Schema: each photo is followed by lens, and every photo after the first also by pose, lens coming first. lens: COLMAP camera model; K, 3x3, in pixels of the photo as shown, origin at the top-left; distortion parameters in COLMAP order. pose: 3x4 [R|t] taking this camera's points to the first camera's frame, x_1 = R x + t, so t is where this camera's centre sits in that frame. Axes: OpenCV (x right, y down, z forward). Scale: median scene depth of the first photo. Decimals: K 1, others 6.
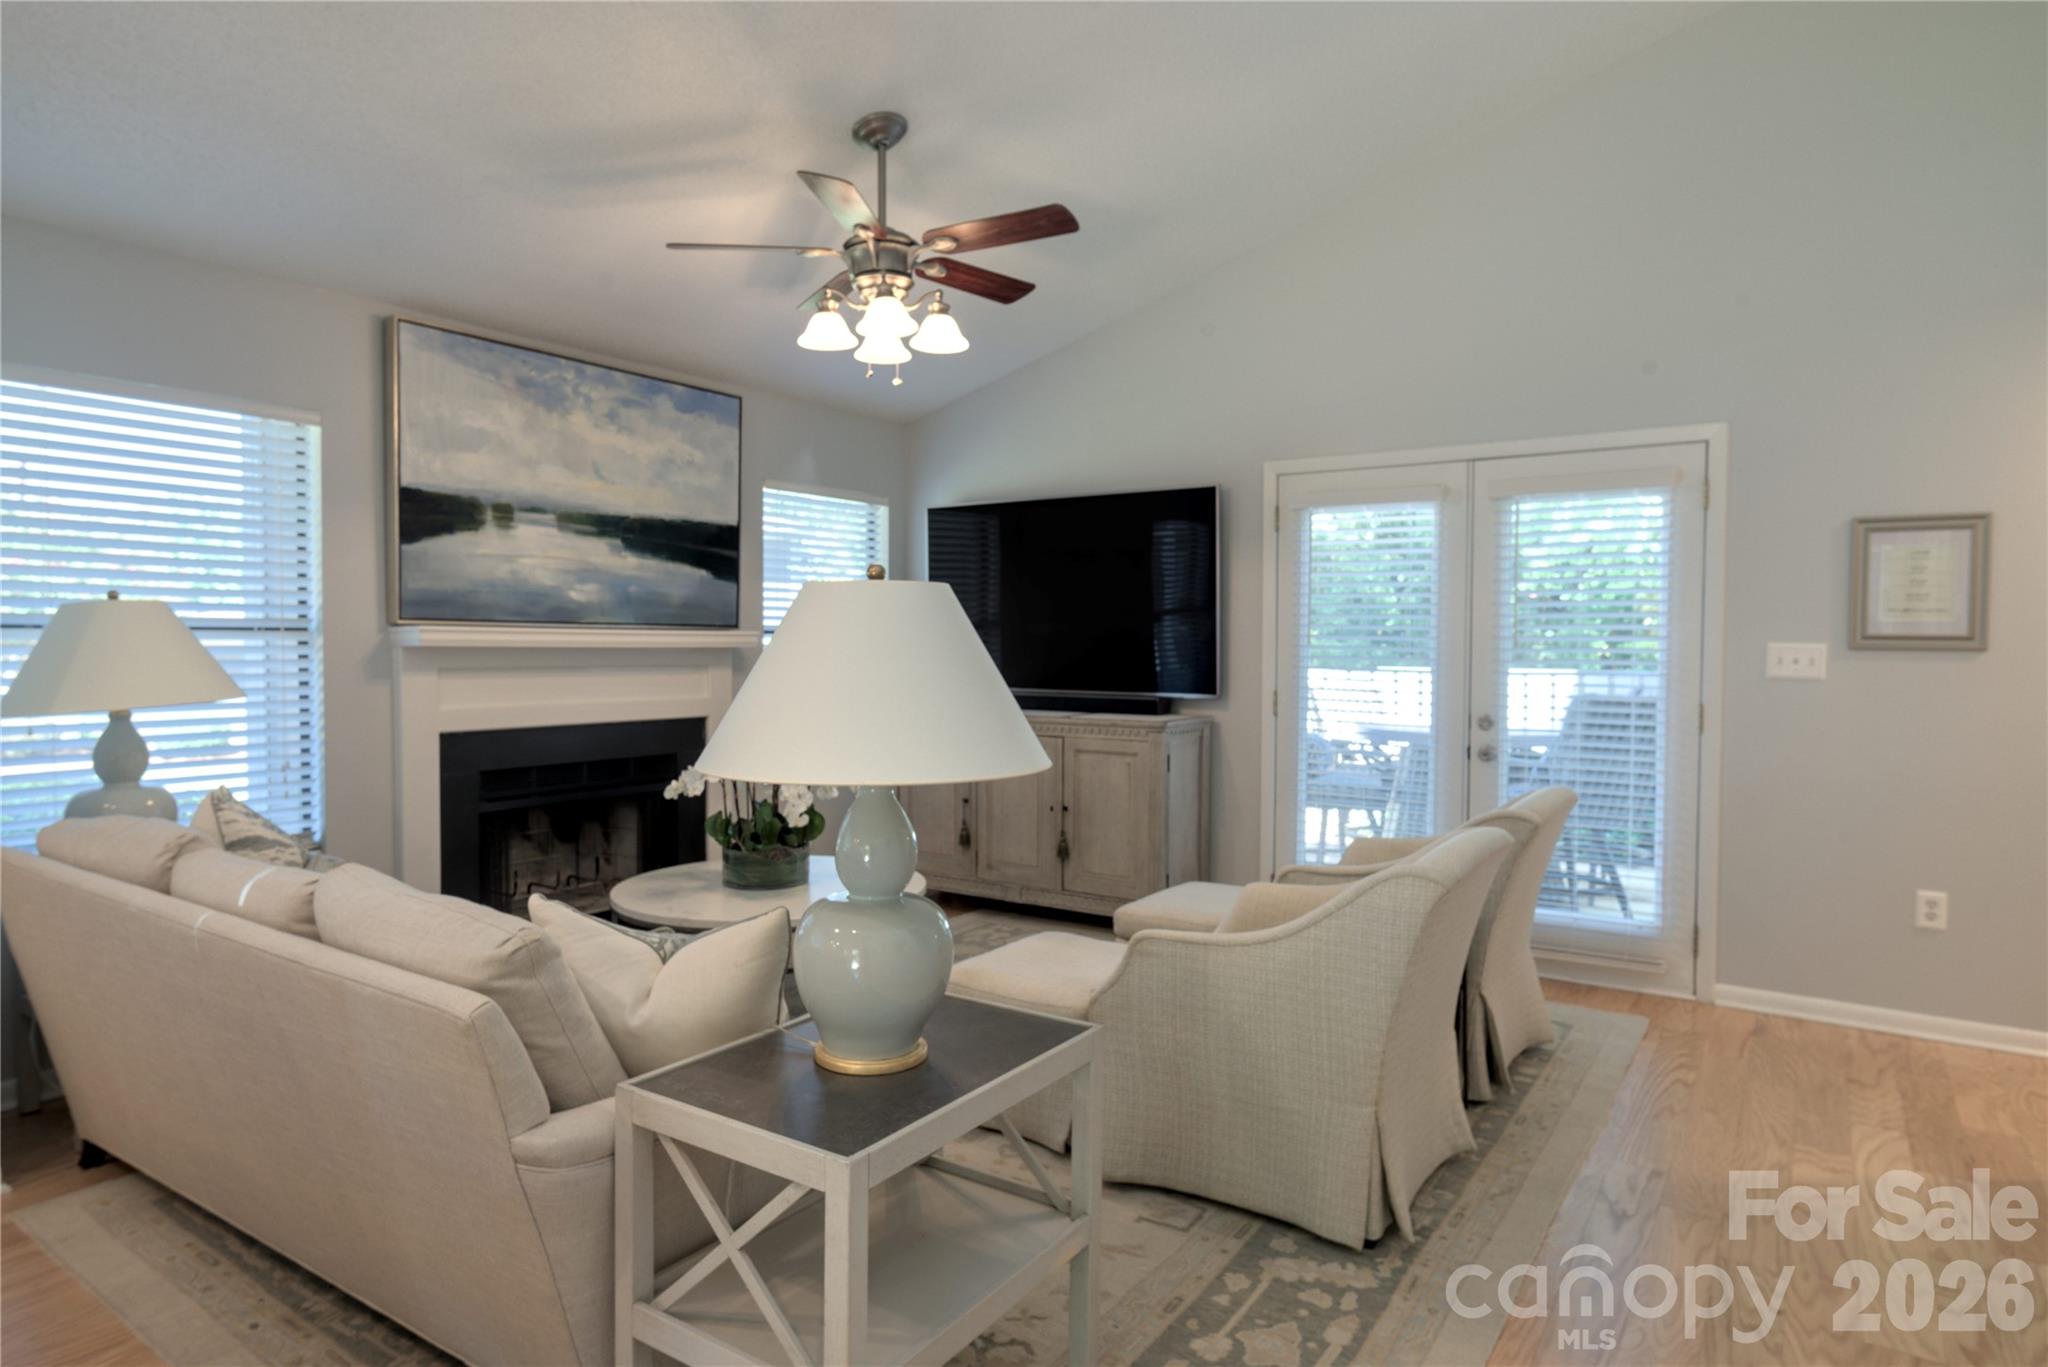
lens RADIAL K [[1175.7, 0, 1018.3], [0, 1175.7, 681.5], [0, 0, 1]] dist [-0.003005, 0.002918]
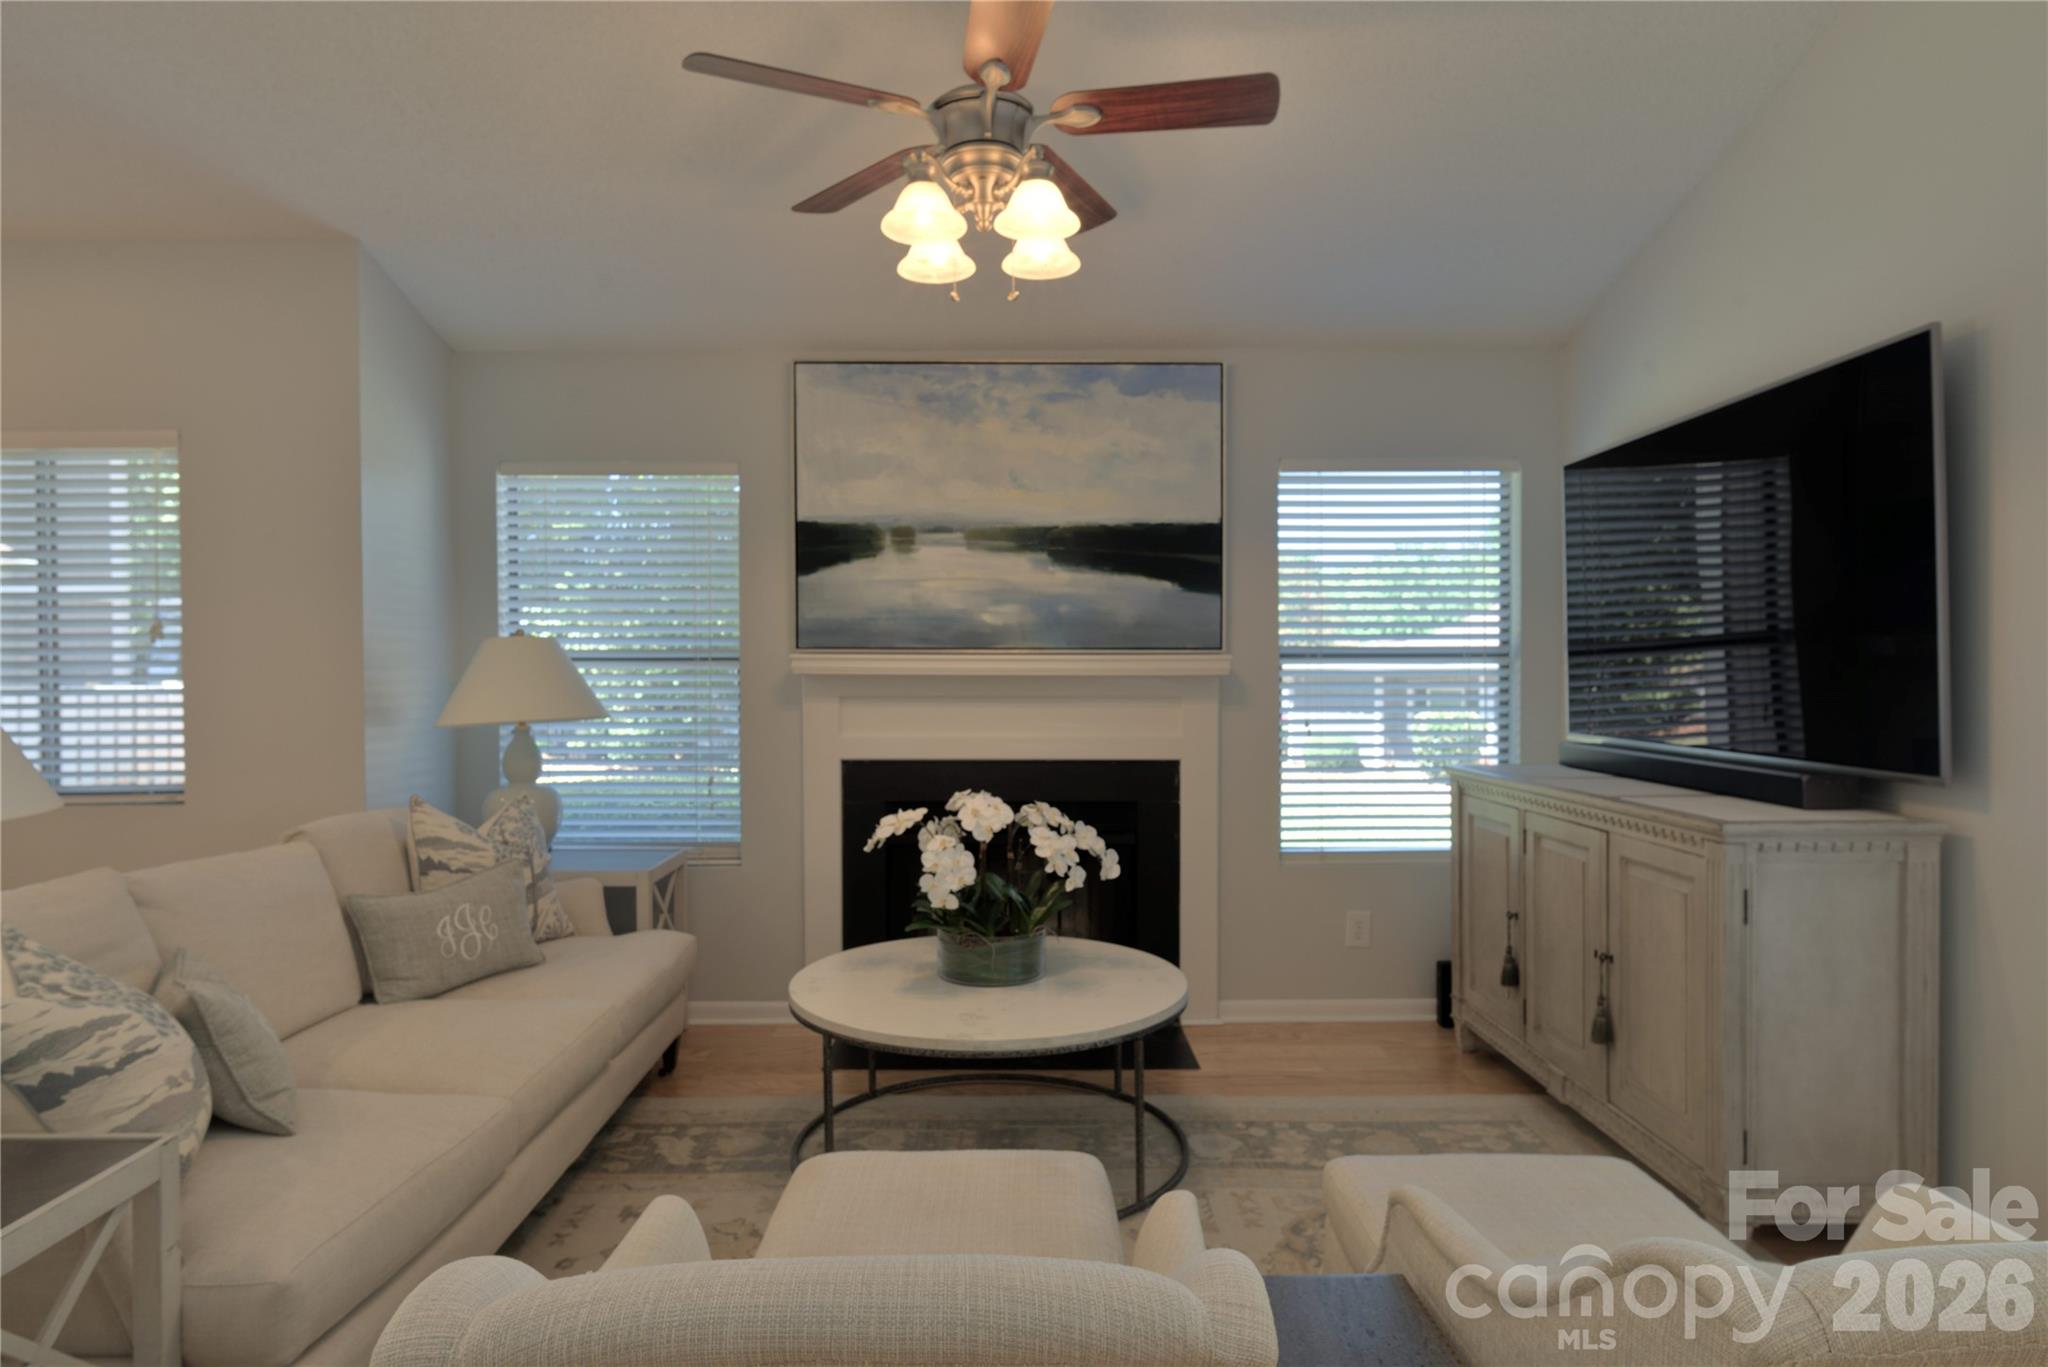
lens RADIAL K [[1175.7, 0, 1018.3], [0, 1175.7, 681.5], [0, 0, 1]] dist [-0.003005, 0.002918]
pose [[0.569184, 0.003115, -0.822204, 0.403889], [-0.023982, 0.999630, -0.012815, -0.013436], [0.821860, 0.027012, 0.569048, 0.516989]]
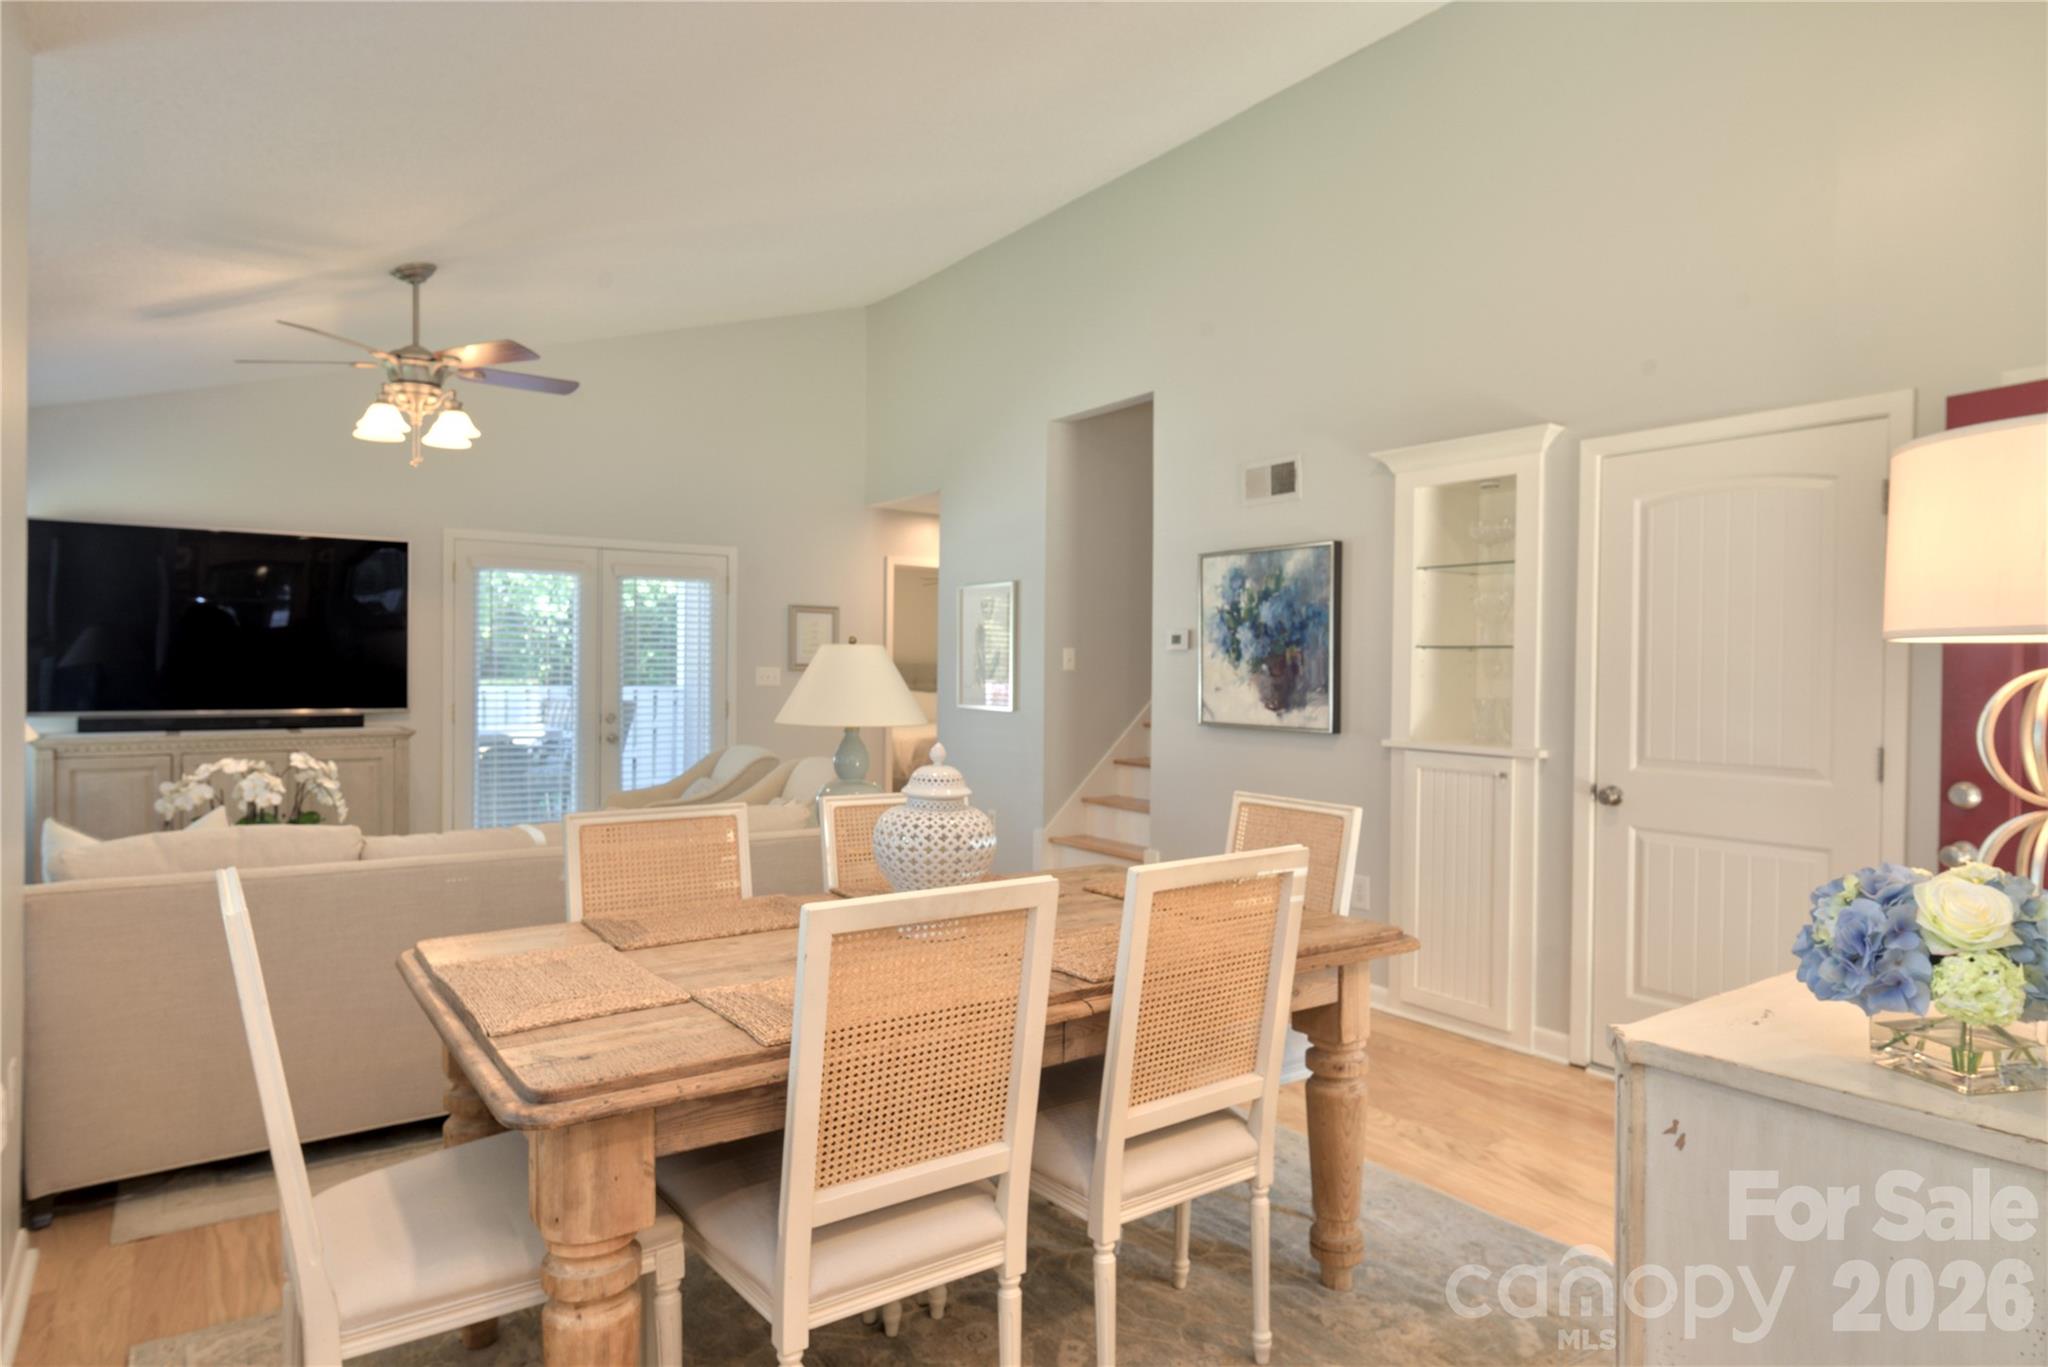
lens RADIAL K [[1175.7, 0, 1018.3], [0, 1175.7, 681.5], [0, 0, 1]] dist [-0.003005, 0.002918]
pose [[0.351400, -0.012171, 0.936146, -0.908573], [0.027268, 0.999624, 0.002761, -0.003835], [-0.935828, 0.024556, 0.351600, -0.050394]]
